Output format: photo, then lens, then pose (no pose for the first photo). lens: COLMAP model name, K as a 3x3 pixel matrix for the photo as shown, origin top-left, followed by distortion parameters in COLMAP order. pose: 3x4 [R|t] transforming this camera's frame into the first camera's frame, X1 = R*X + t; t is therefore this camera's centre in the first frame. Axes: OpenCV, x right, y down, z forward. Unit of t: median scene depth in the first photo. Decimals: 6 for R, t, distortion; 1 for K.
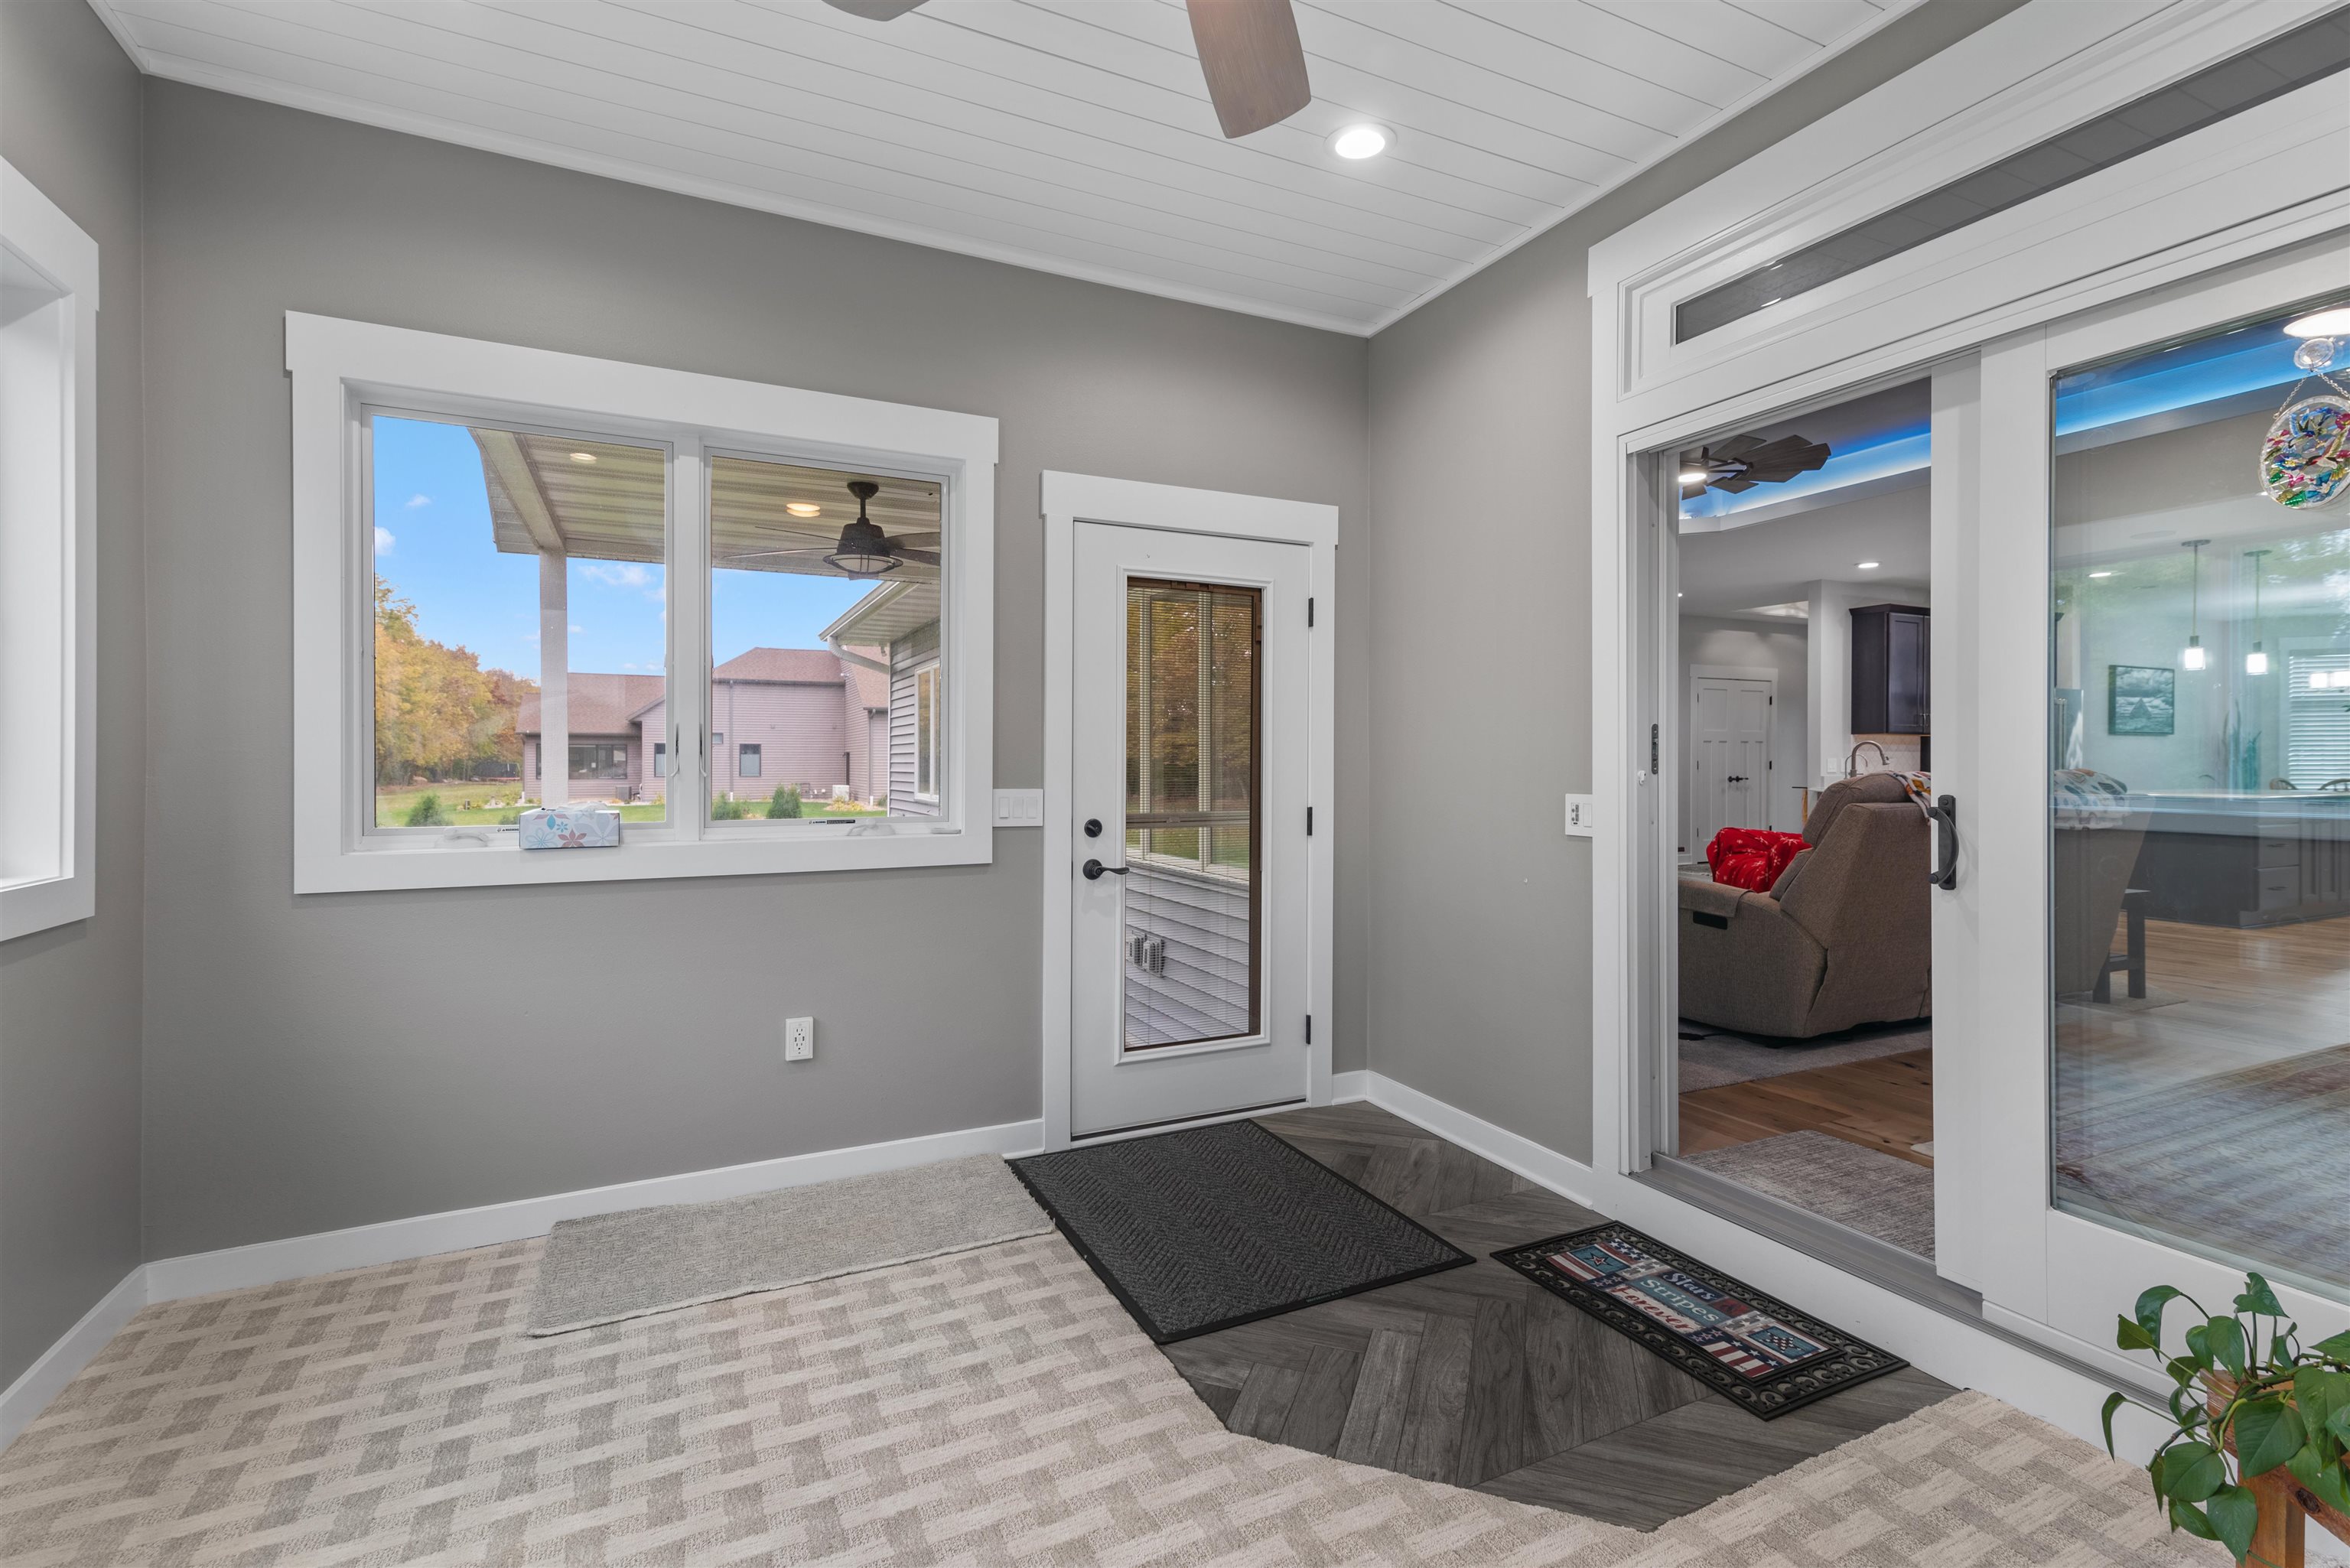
lens RADIAL K [[1057.2, 0, 1190.0], [0, 1057.2, 791.1], [0, 0, 1]] dist [0.001383, 0.000113]
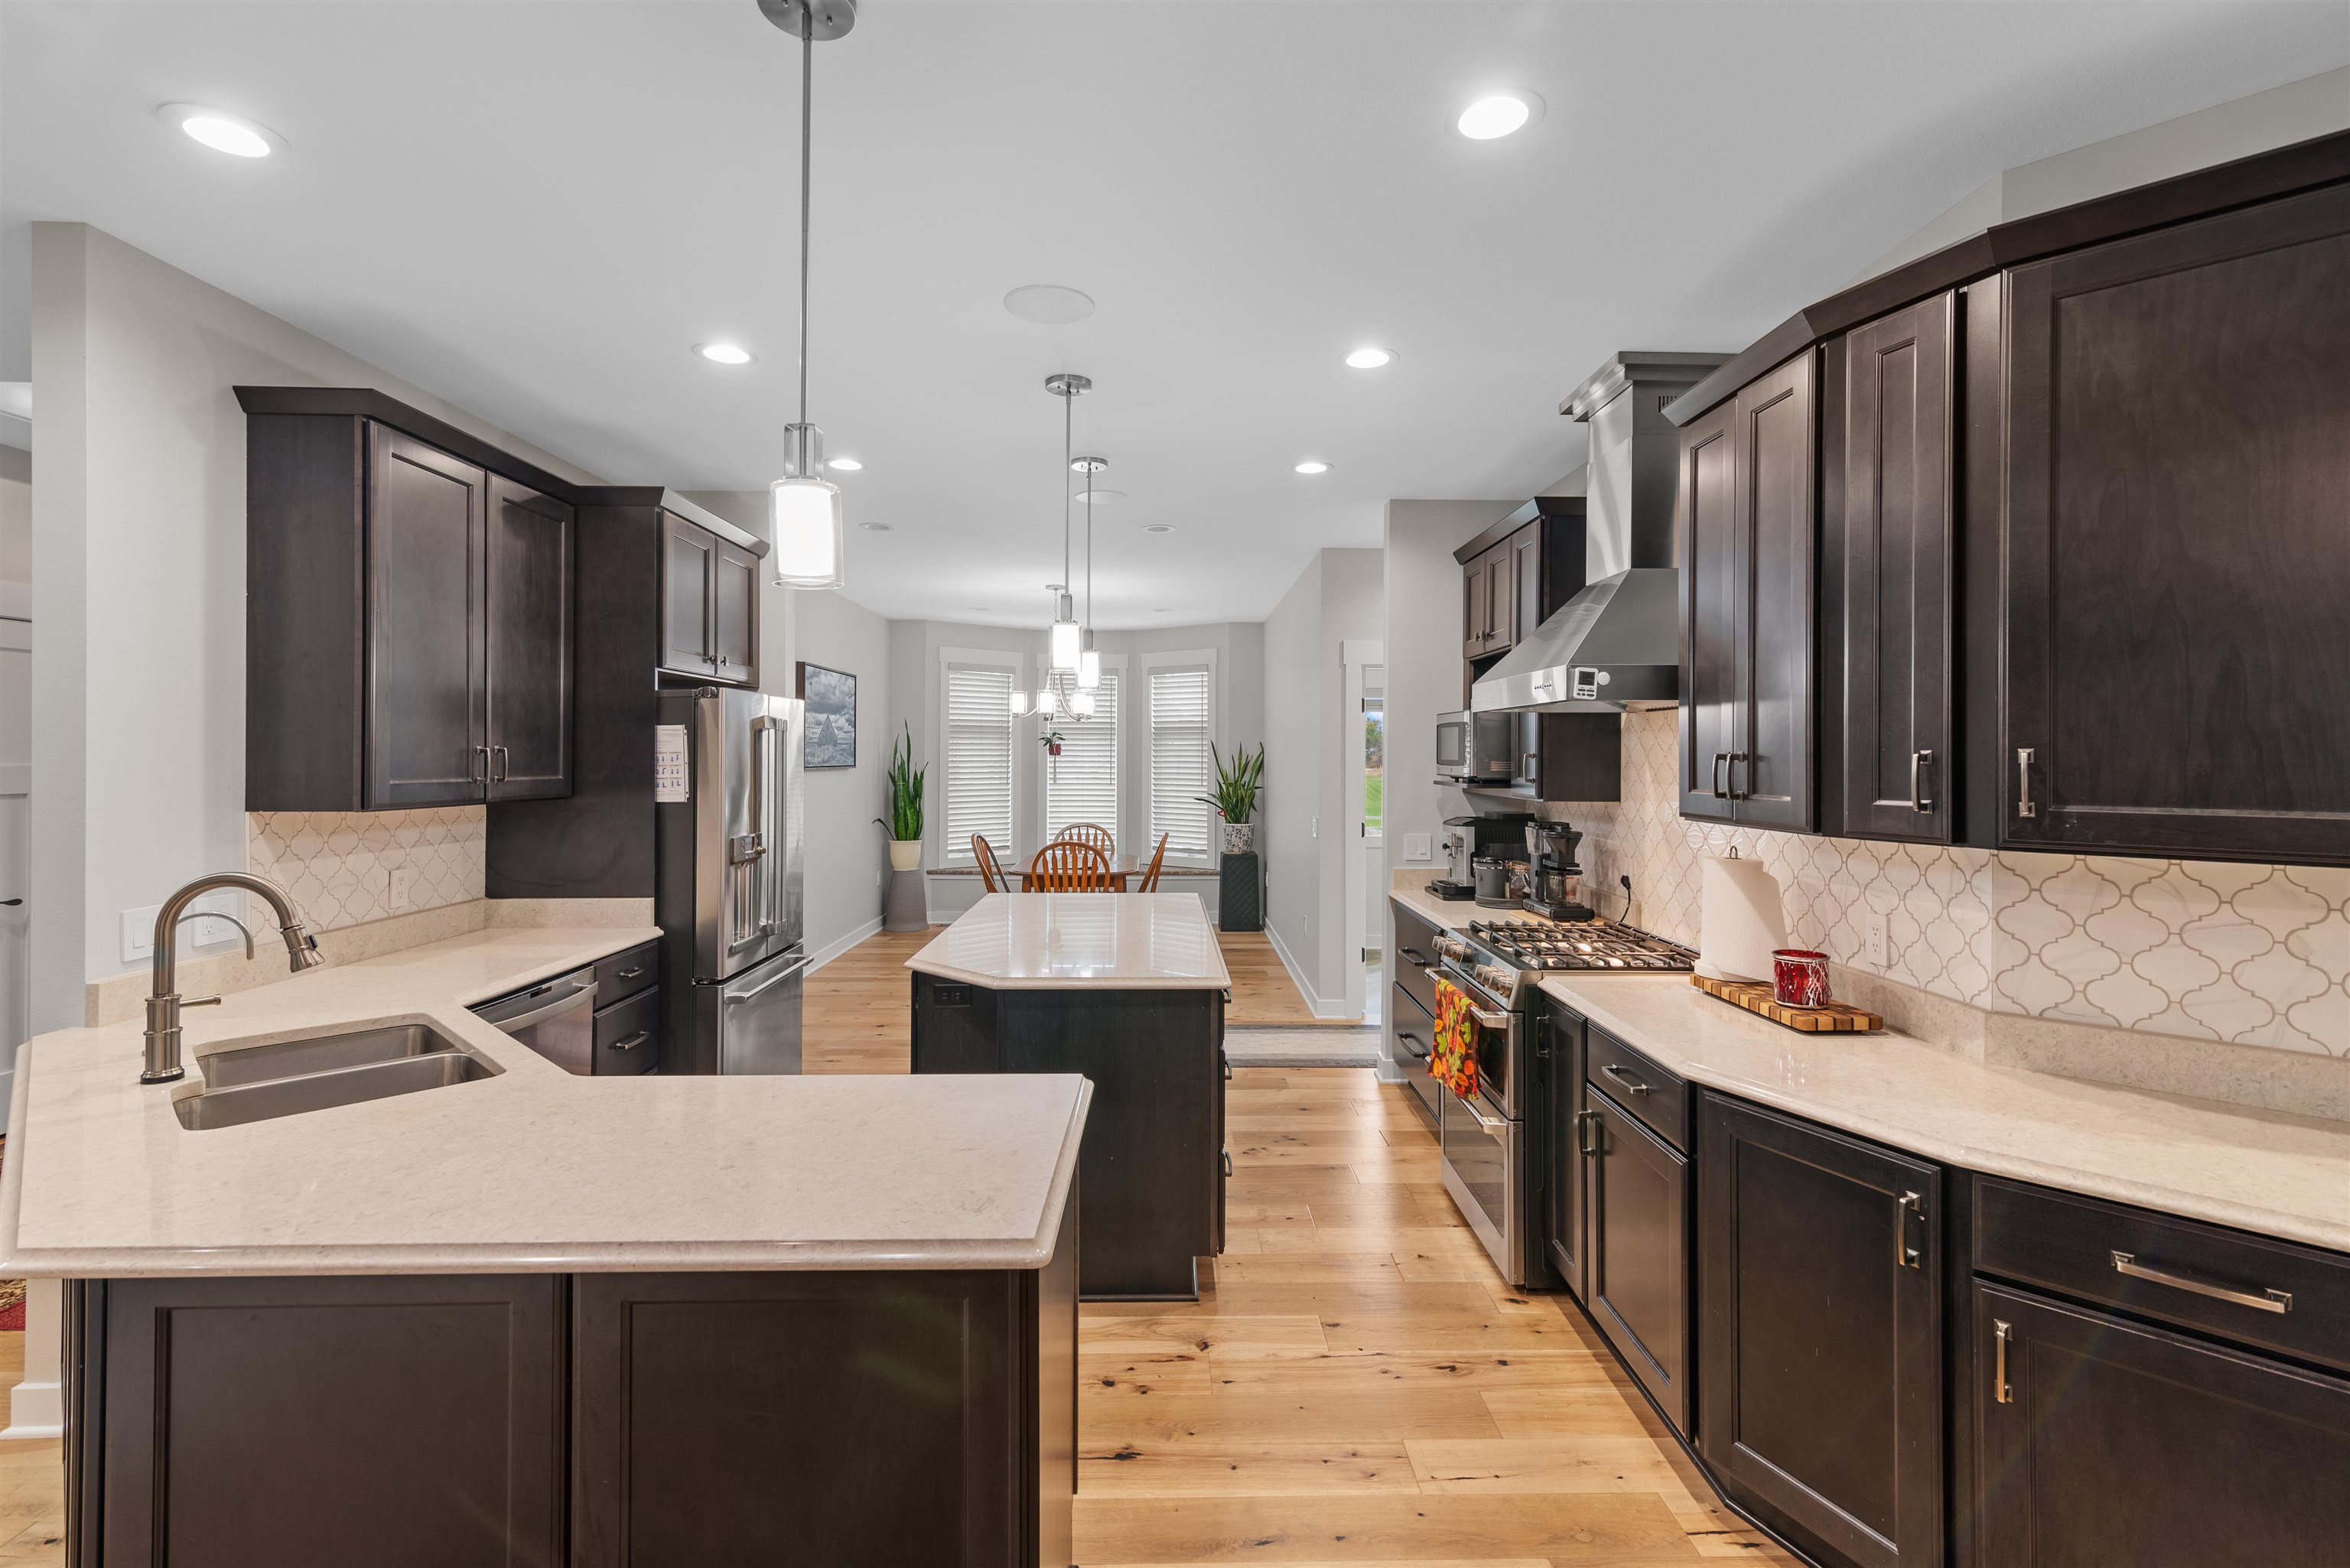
lens RADIAL K [[1045.7, 0, 1178.1], [0, 1045.7, 756.1], [0, 0, 1]] dist [-0.052181, -0.000225]
pose [[0.409815, 0.003488, 0.912162, 0.393928], [0.019040, 0.999742, -0.012377, -0.050168], [-0.911970, 0.022440, 0.409643, 0.534078]]
